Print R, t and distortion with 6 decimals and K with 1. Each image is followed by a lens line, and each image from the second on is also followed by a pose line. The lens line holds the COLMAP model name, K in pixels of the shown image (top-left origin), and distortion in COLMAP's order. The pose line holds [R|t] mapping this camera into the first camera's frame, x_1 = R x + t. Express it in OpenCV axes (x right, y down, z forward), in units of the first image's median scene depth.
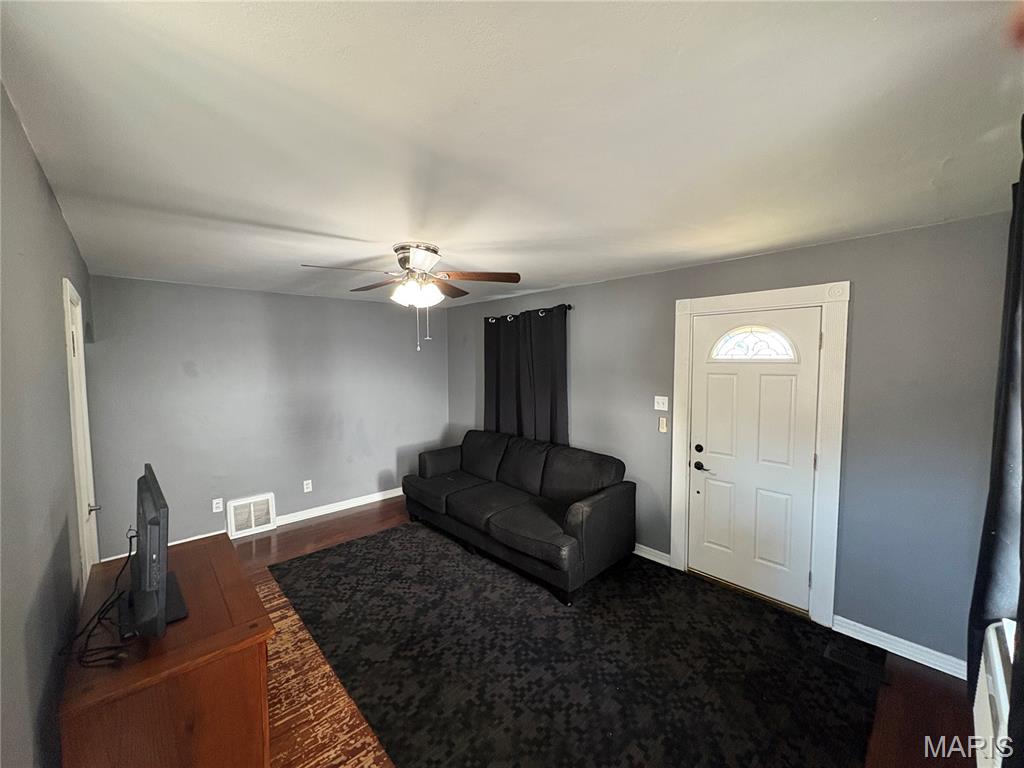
lens RADIAL K [[406.9, 0, 510.7], [0, 406.9, 385.3], [0, 0, 1]] dist [0.001366, 0.000041]
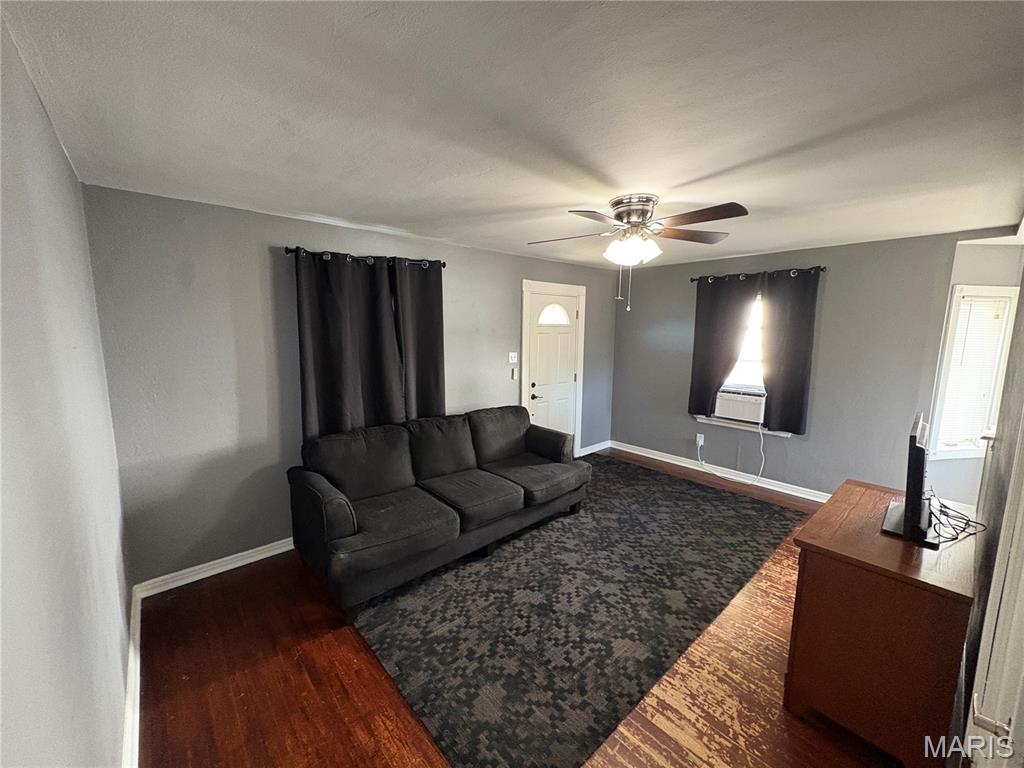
lens RADIAL K [[406.9, 0, 513.9], [0, 406.9, 385.3], [0, 0, 1]] dist [0.001366, 0.000041]
pose [[0.018616, -0.136268, 0.990497, -1.252221], [0.059076, 0.989088, 0.134964, -0.058632], [-0.998080, 0.056002, 0.026463, 1.300871]]
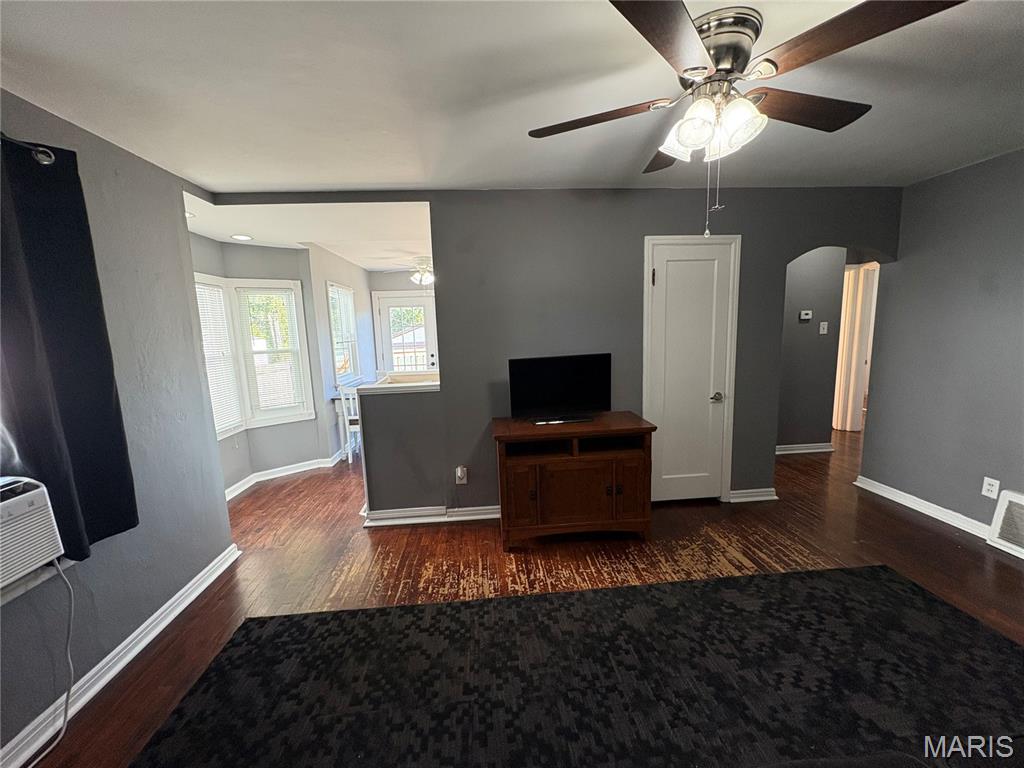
lens RADIAL K [[406.9, 0, 512.7], [0, 406.9, 382.6], [0, 0, 1]] dist [0.001366, 0.000041]
pose [[-0.621007, 0.138291, -0.771509, 0.419255], [-0.011037, 0.982672, 0.185025, 0.011462], [0.783728, 0.123417, -0.608719, 1.200307]]
